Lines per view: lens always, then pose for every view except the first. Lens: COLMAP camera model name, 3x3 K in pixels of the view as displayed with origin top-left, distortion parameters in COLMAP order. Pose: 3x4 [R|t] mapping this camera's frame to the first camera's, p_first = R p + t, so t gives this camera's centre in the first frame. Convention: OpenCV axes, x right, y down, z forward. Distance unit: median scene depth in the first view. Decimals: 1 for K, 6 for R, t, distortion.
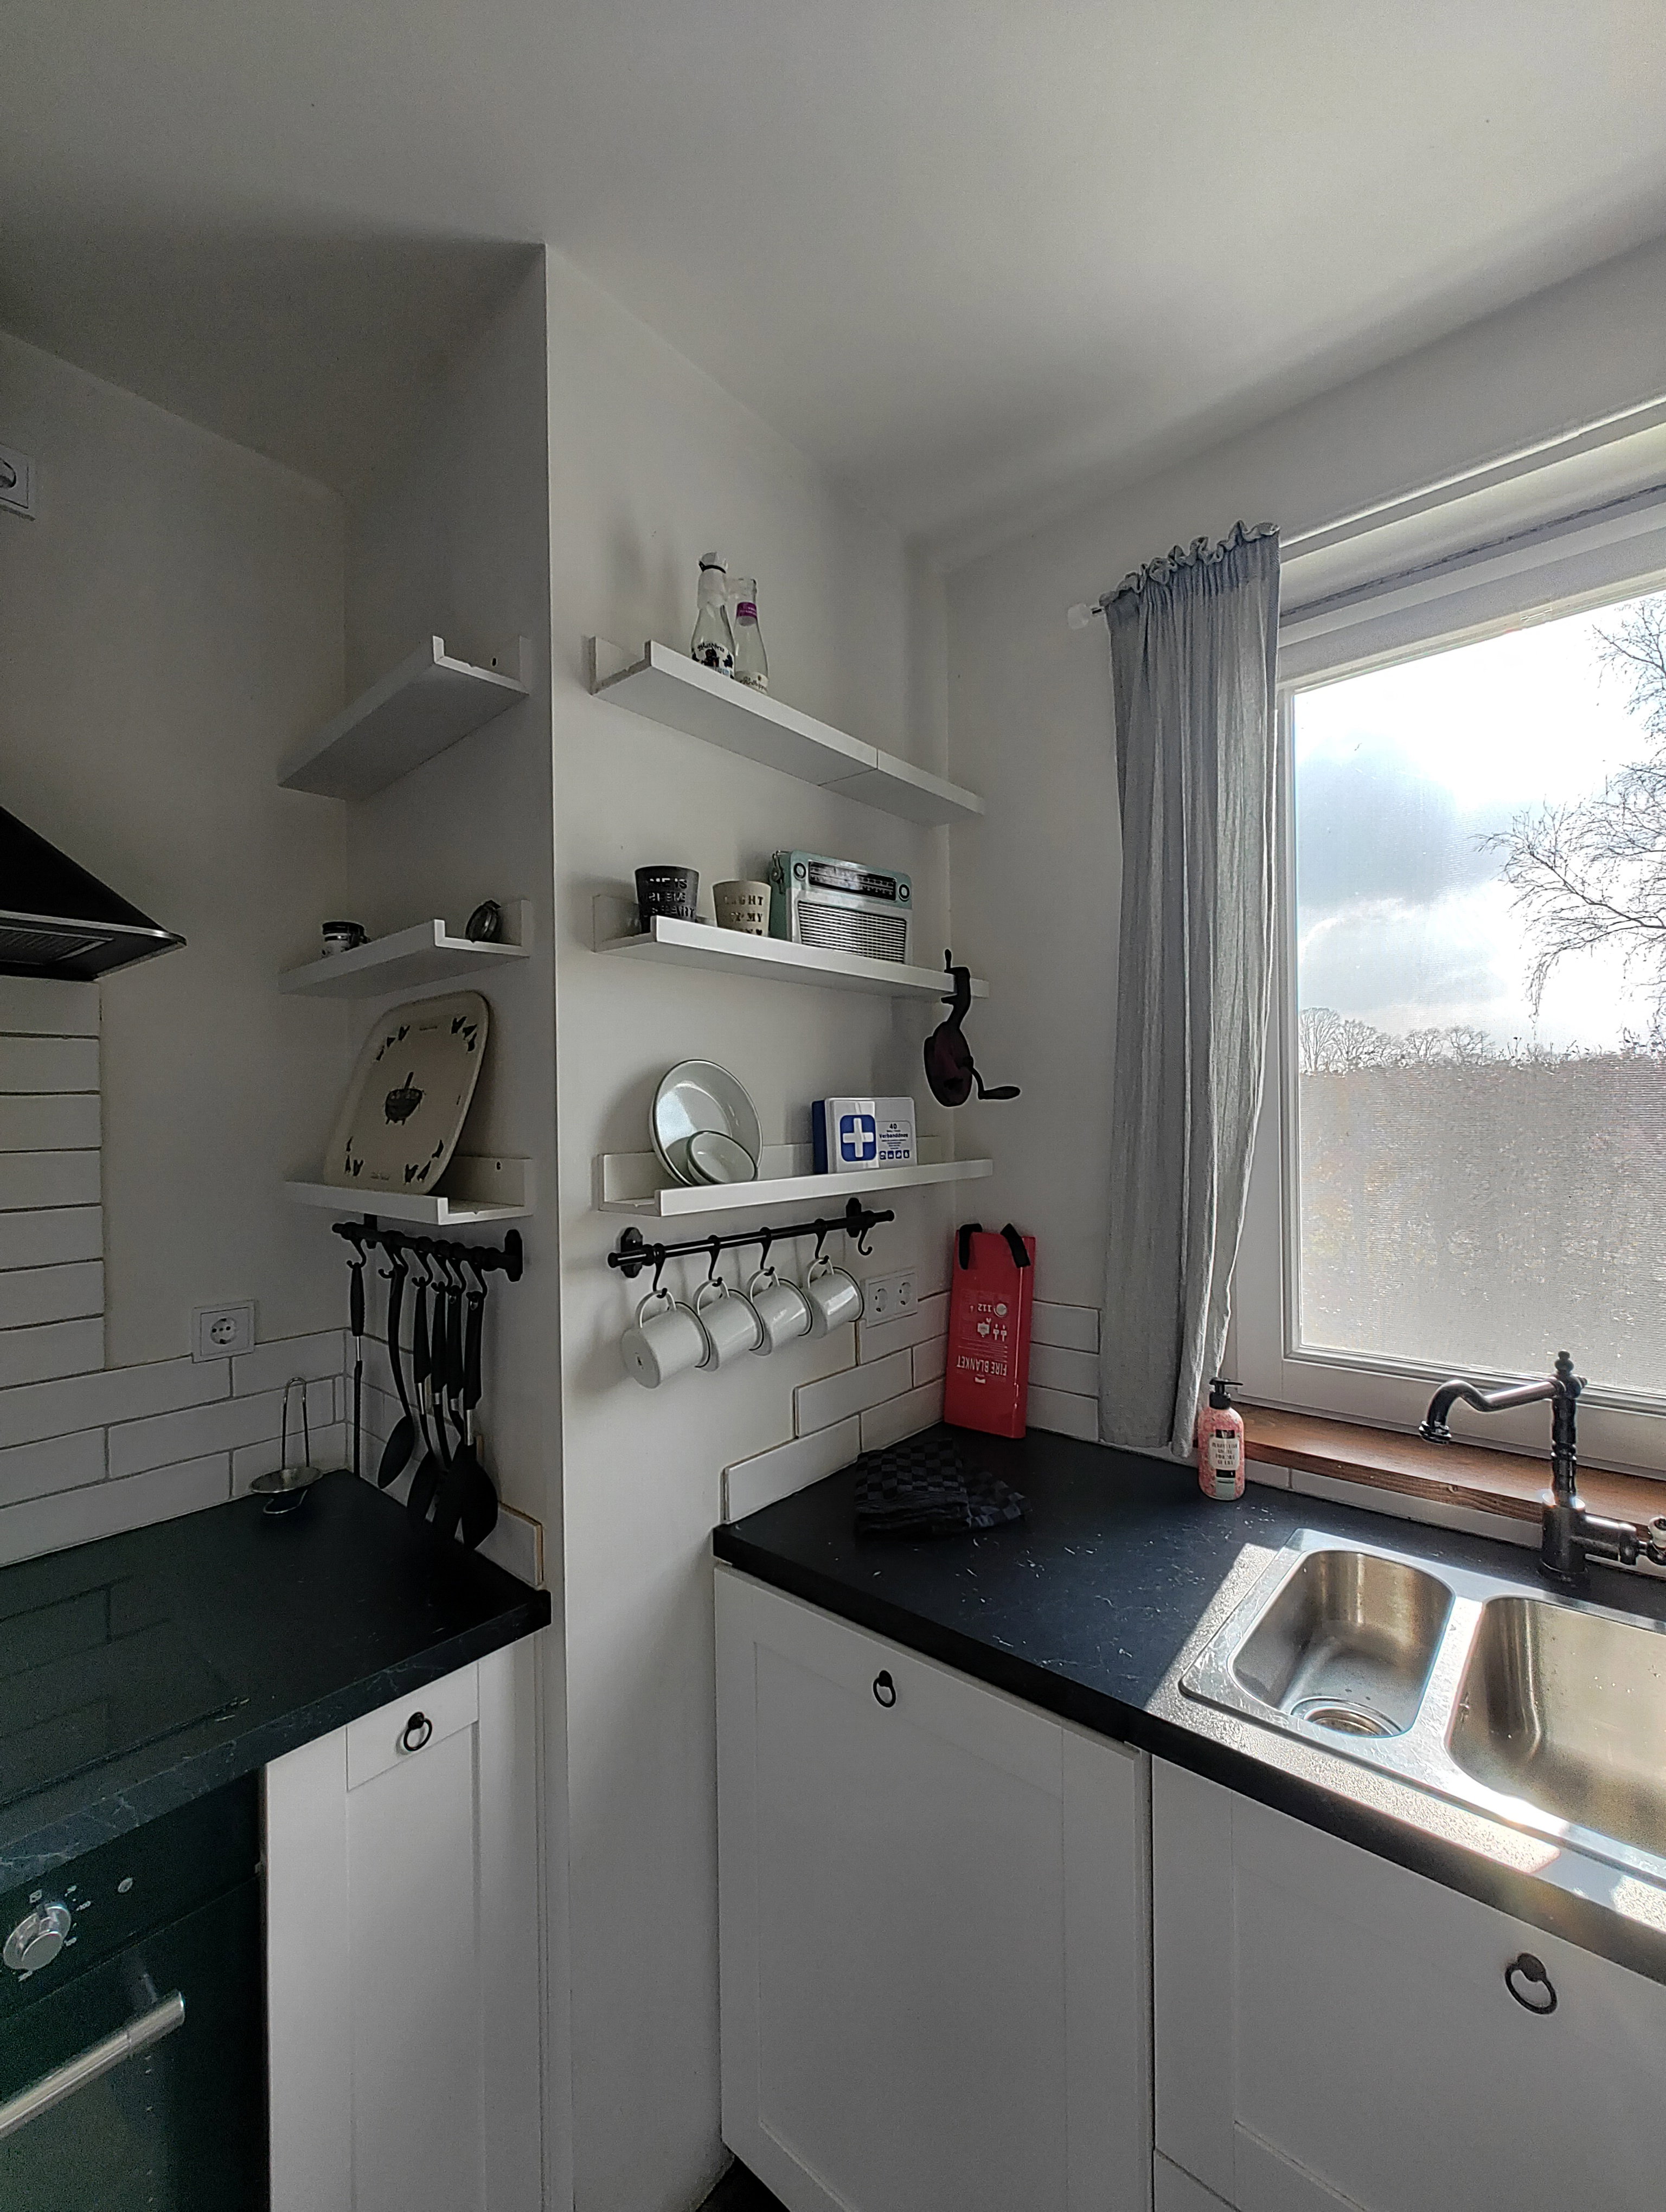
lens RADIAL K [[910.0, 0, 829.3], [0, 910.0, 1112.6], [0, 0, 1]] dist [-0.000306, -0.000035]
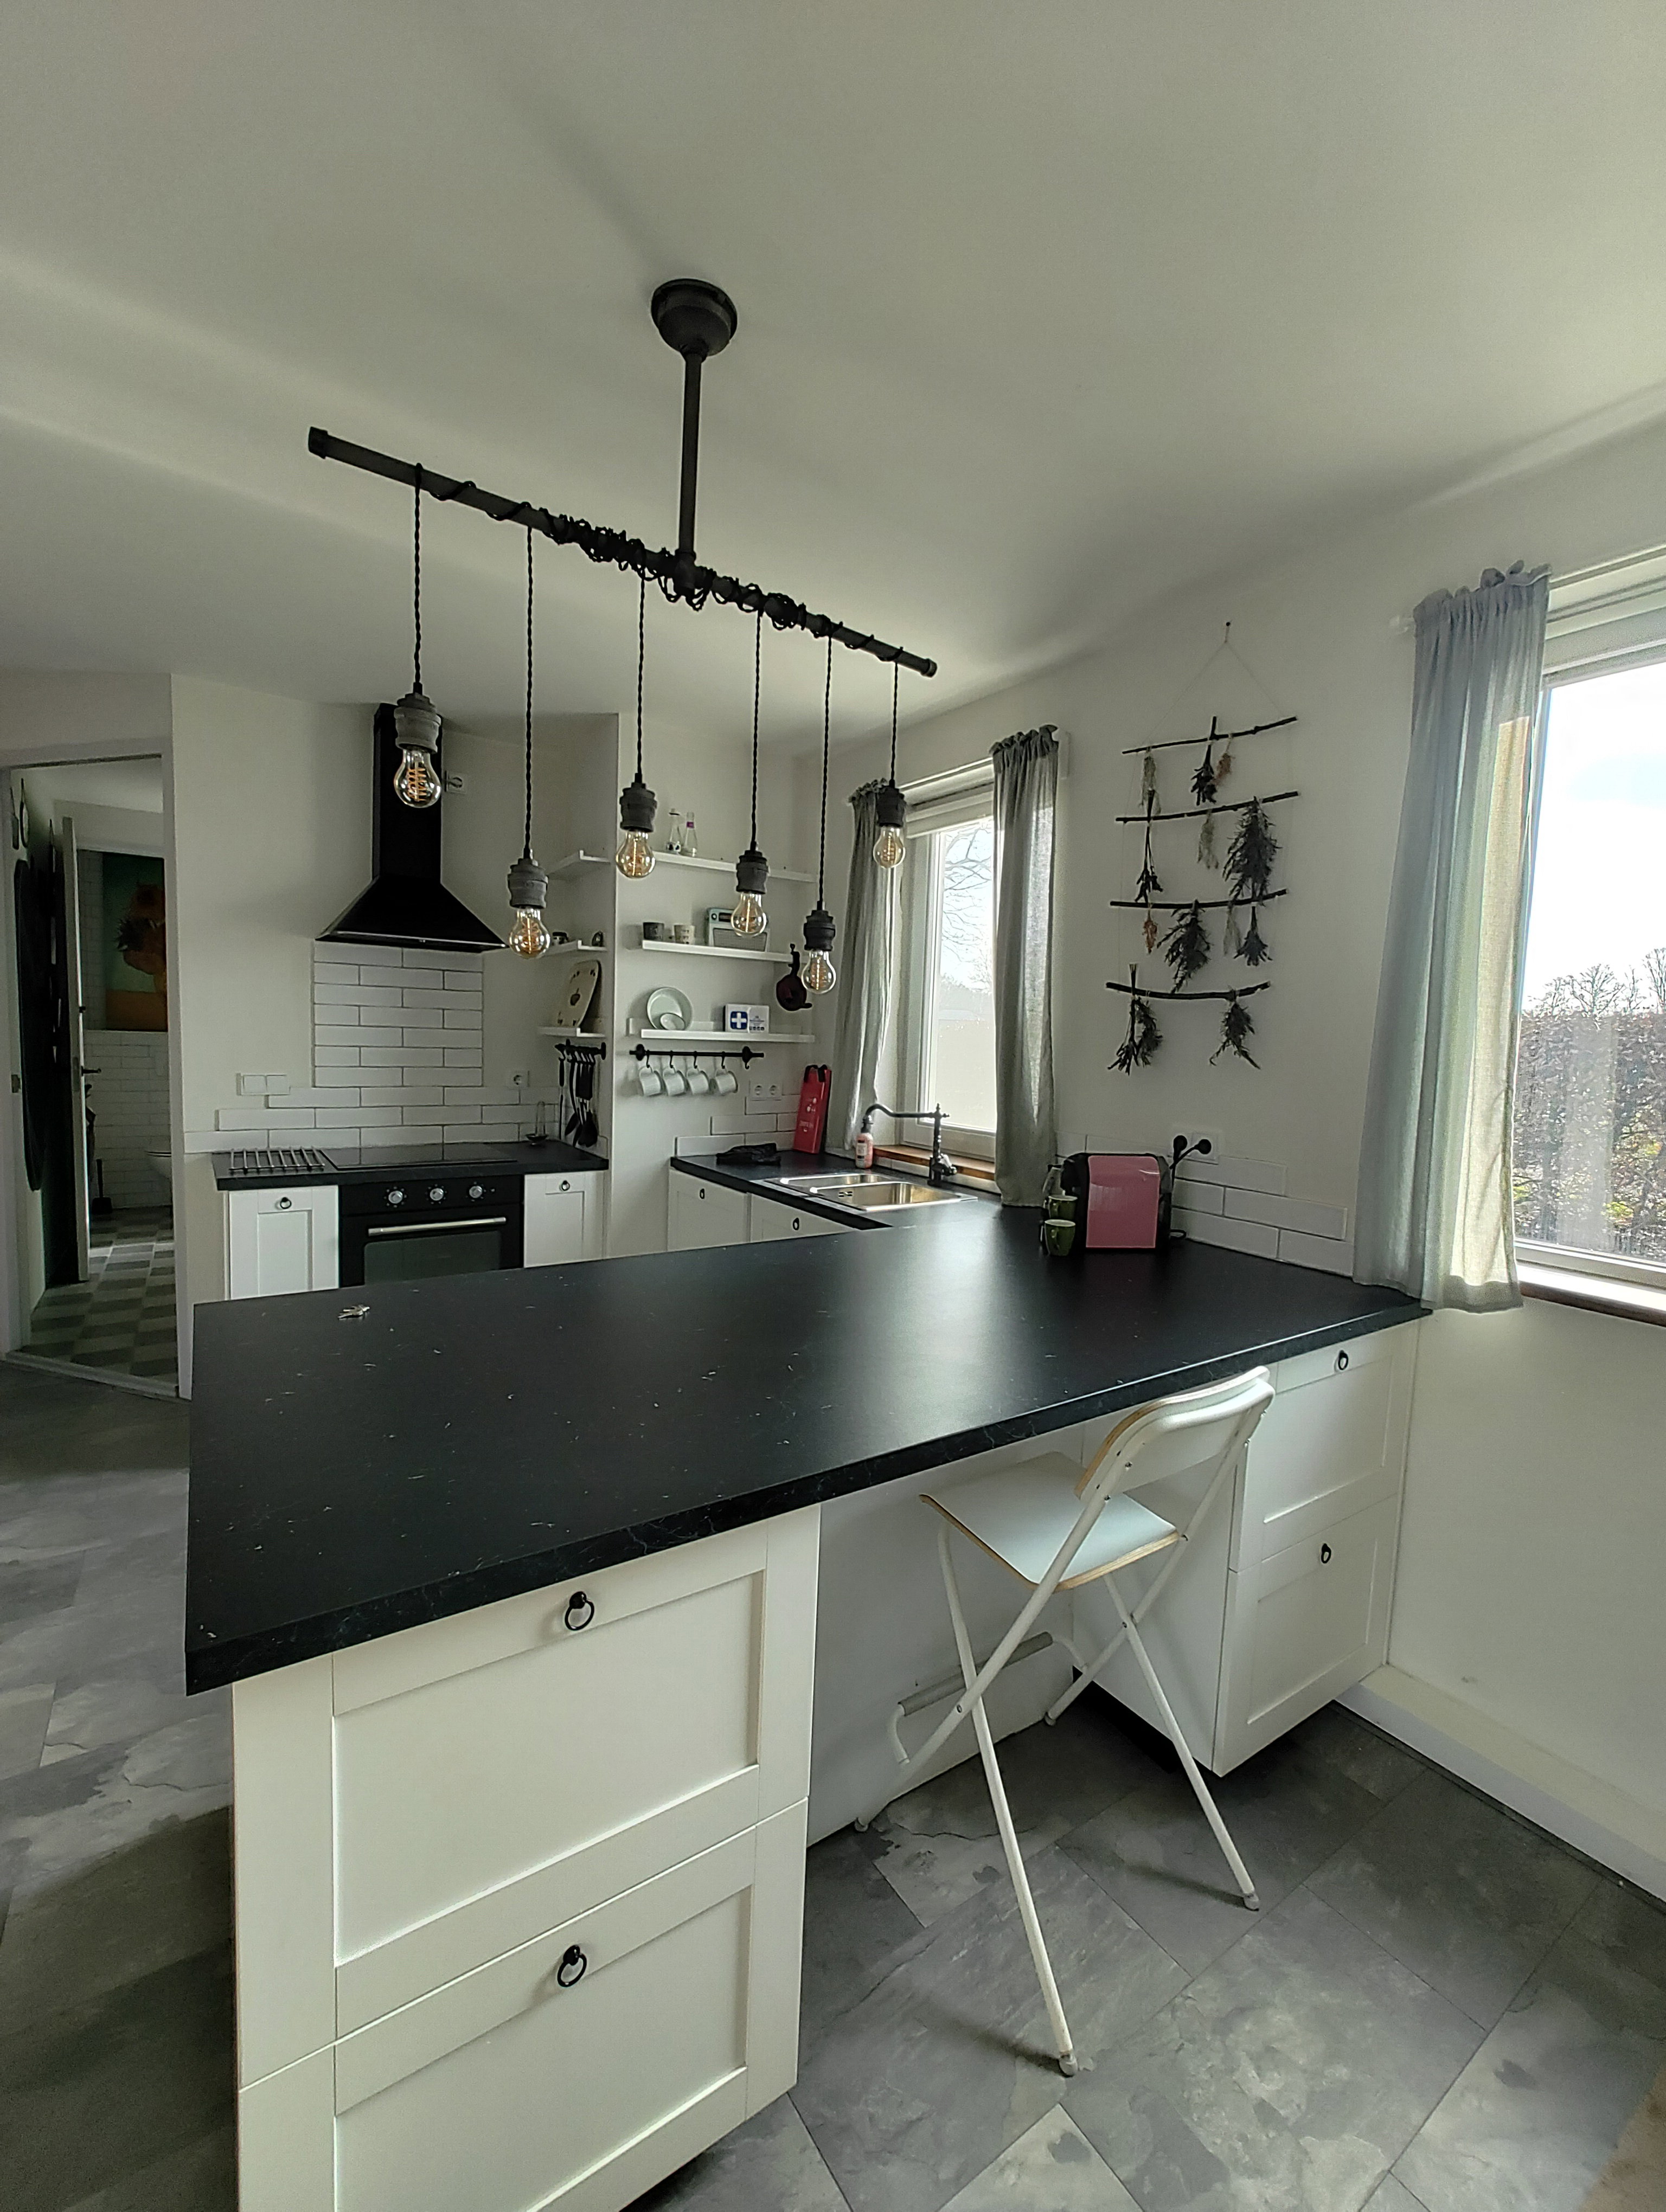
lens RADIAL K [[910.0, 0, 837.6], [0, 910.0, 1099.3], [0, 0, 1]] dist [-0.000306, -0.000035]
pose [[0.965200, 0.066783, -0.252841, 1.049066], [-0.048443, 0.995769, 0.078085, 0.039315], [0.256986, -0.063120, 0.964352, -1.532079]]
